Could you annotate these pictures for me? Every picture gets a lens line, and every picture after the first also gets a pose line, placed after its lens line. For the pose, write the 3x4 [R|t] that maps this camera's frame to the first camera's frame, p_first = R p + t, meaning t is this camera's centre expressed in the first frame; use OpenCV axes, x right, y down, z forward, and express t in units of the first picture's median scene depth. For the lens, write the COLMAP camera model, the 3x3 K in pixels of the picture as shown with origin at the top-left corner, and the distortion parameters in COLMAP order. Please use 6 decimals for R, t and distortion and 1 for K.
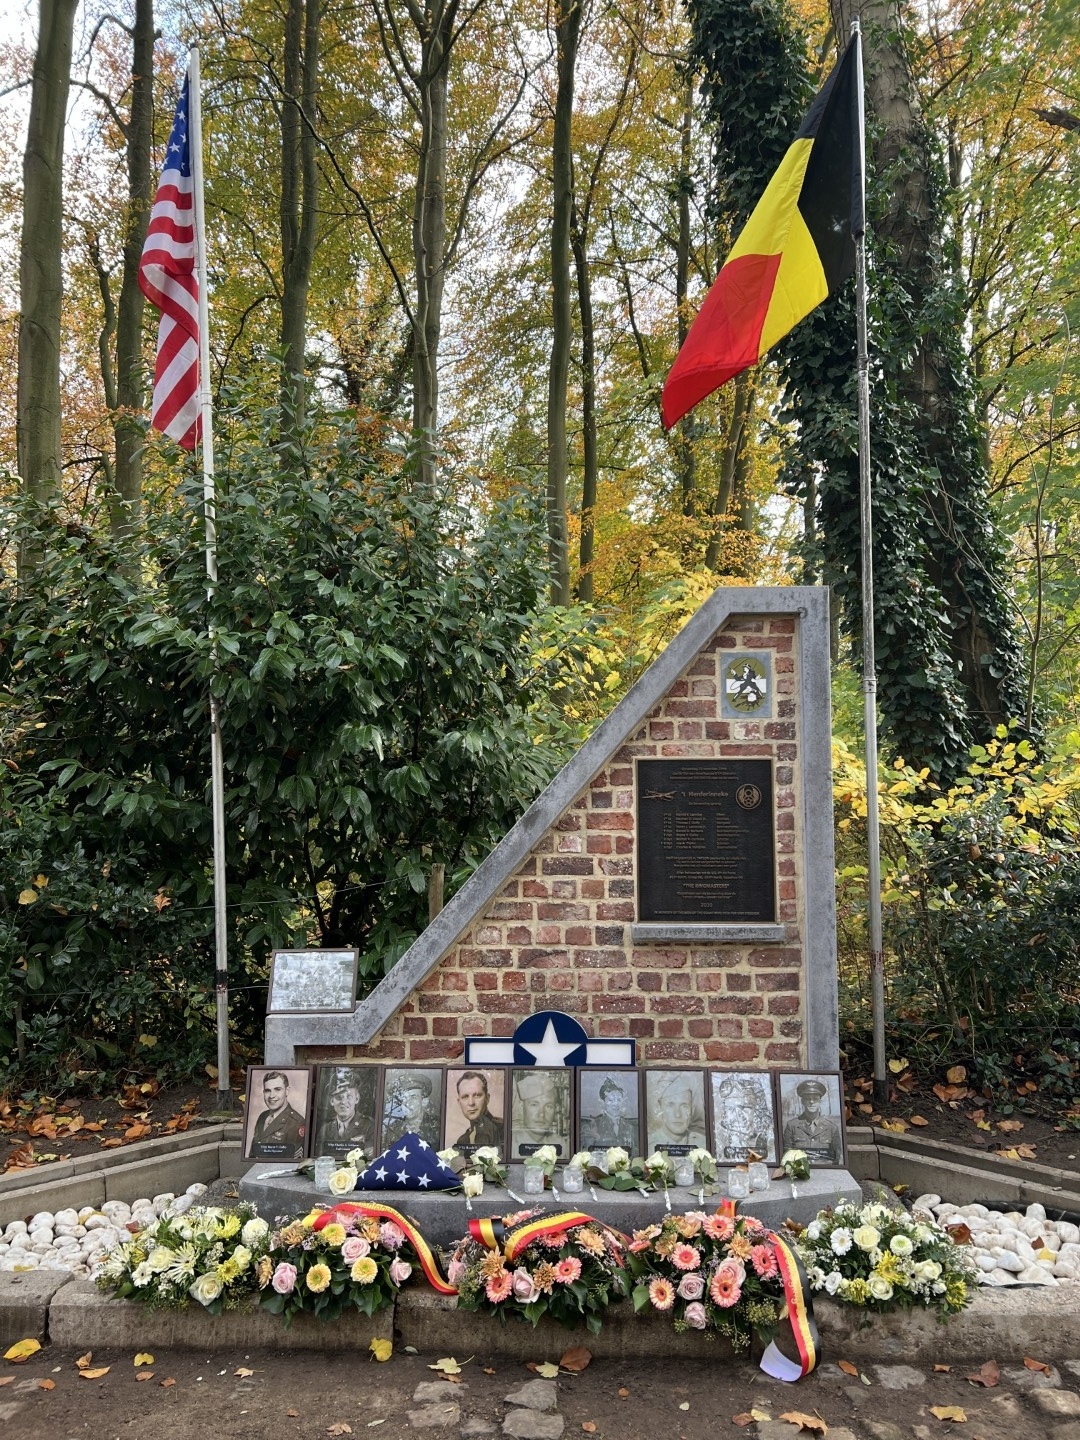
lens RADIAL K [[1110.9, 0, 540.0], [0, 1110.9, 720.0], [0, 0, 1]] dist [0.049778, -0.055886]
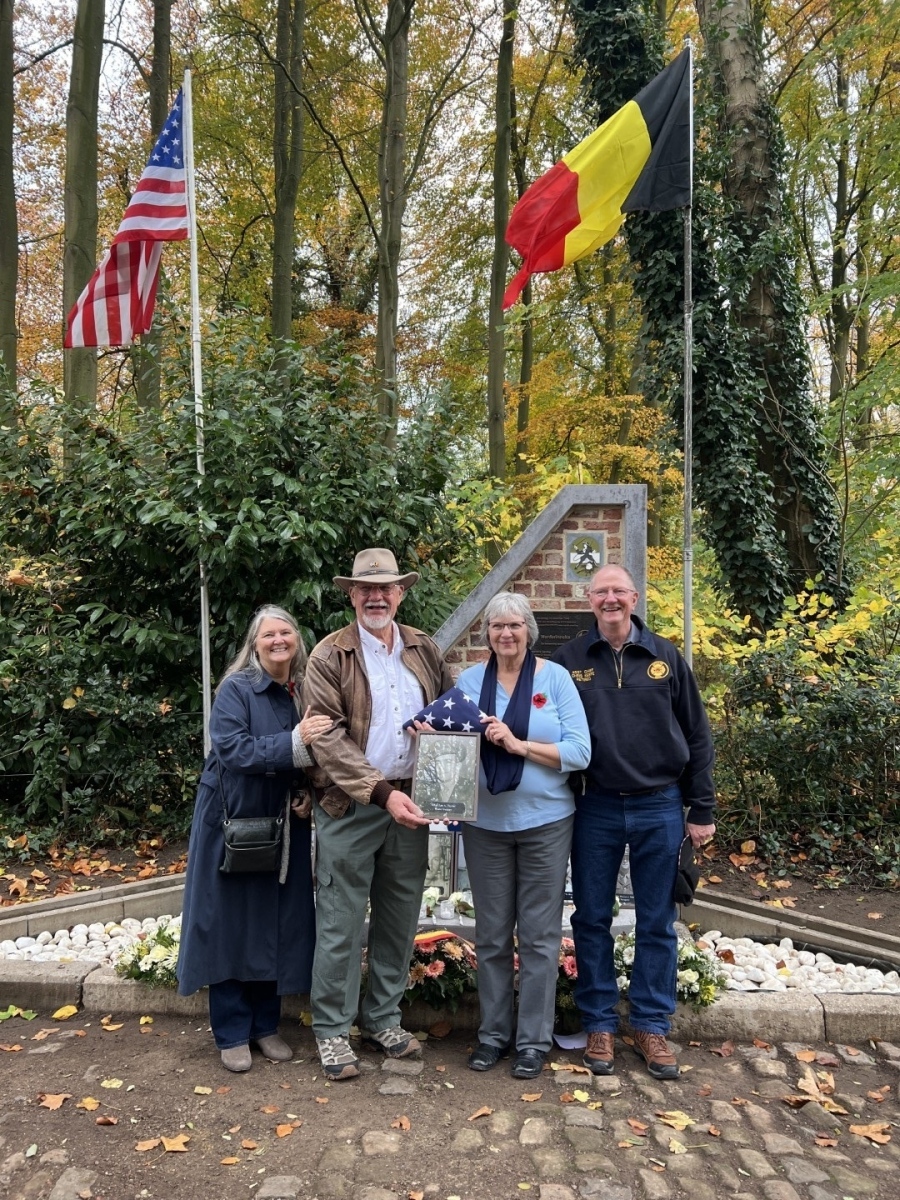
lens RADIAL K [[921.8, 0, 441.2], [0, 921.8, 593.5], [0, 0, 1]] dist [0.047942, -0.057407]
pose [[0.998600, 0.010048, -0.051927, 0.069107], [-0.008191, 0.999324, 0.035850, -0.026139], [0.052252, -0.035374, 0.998007, -0.133444]]
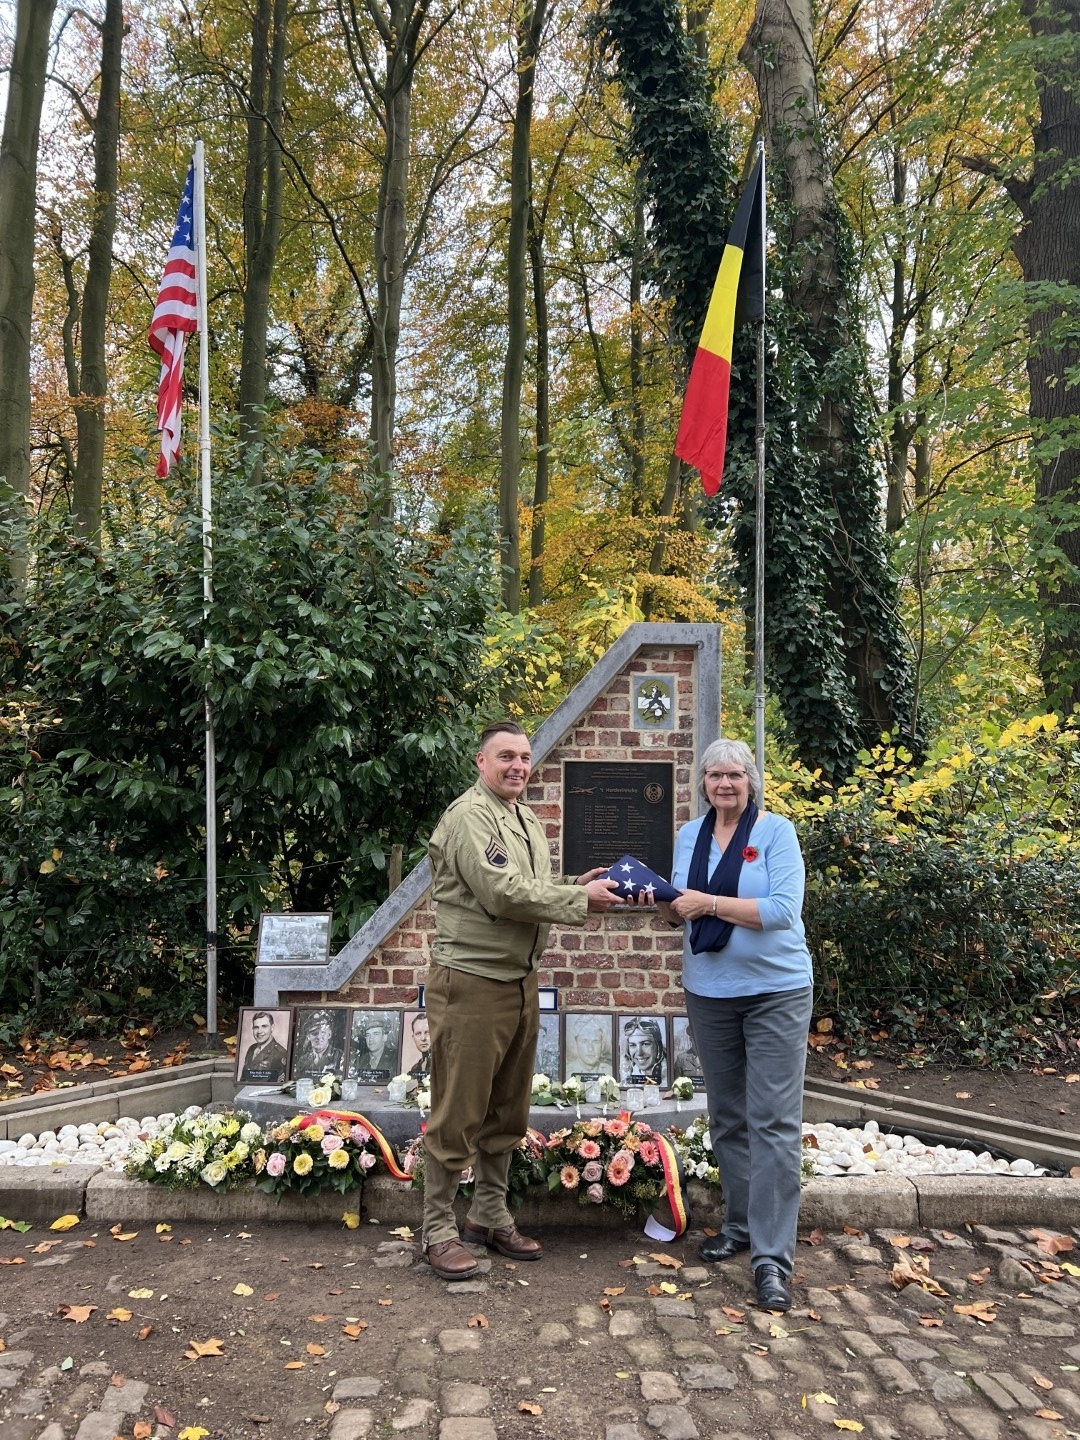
lens RADIAL K [[1106.2, 0, 529.5], [0, 1106.2, 712.2], [0, 0, 1]] dist [0.047942, -0.057407]
pose [[0.999151, 0.019541, 0.036280, 0.003646], [-0.019711, 0.999796, 0.004330, -0.023015], [-0.036188, -0.005041, 0.999332, -0.216198]]
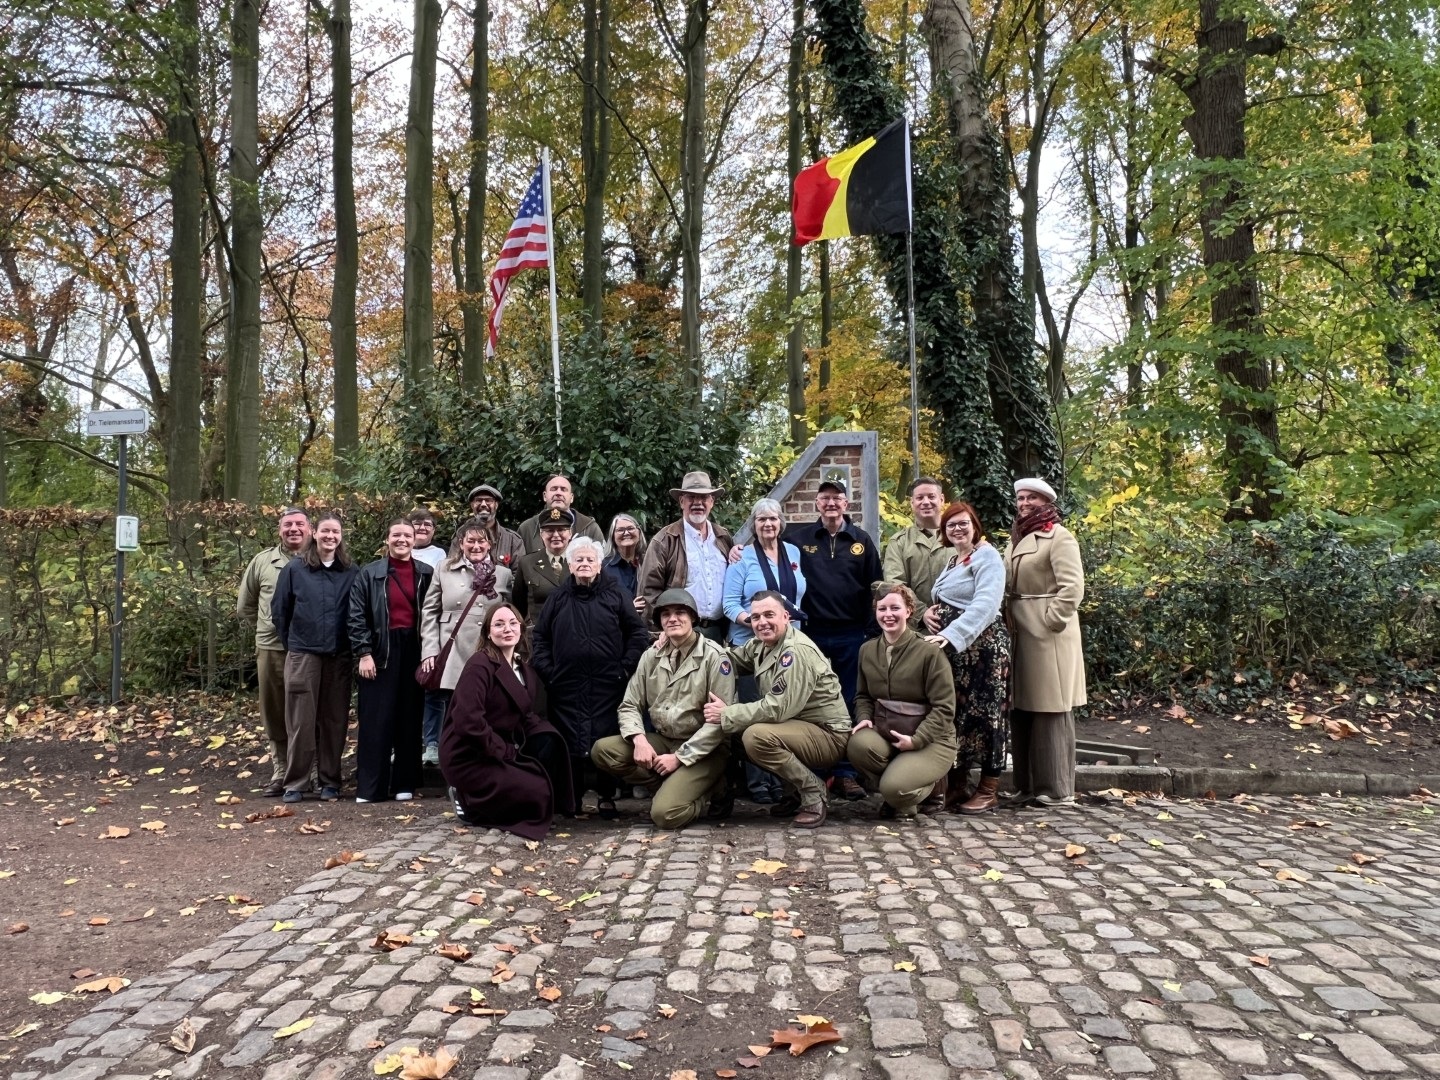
lens RADIAL K [[936.6, 0, 691.0], [0, 936.6, 536.5], [0, 0, 1]] dist [-0.003241, -0.000728]
pose [[0.993344, -0.012788, -0.114477, 0.120375], [0.013640, 0.999885, 0.006669, 0.046057], [0.114378, -0.008186, 0.993404, -0.637643]]
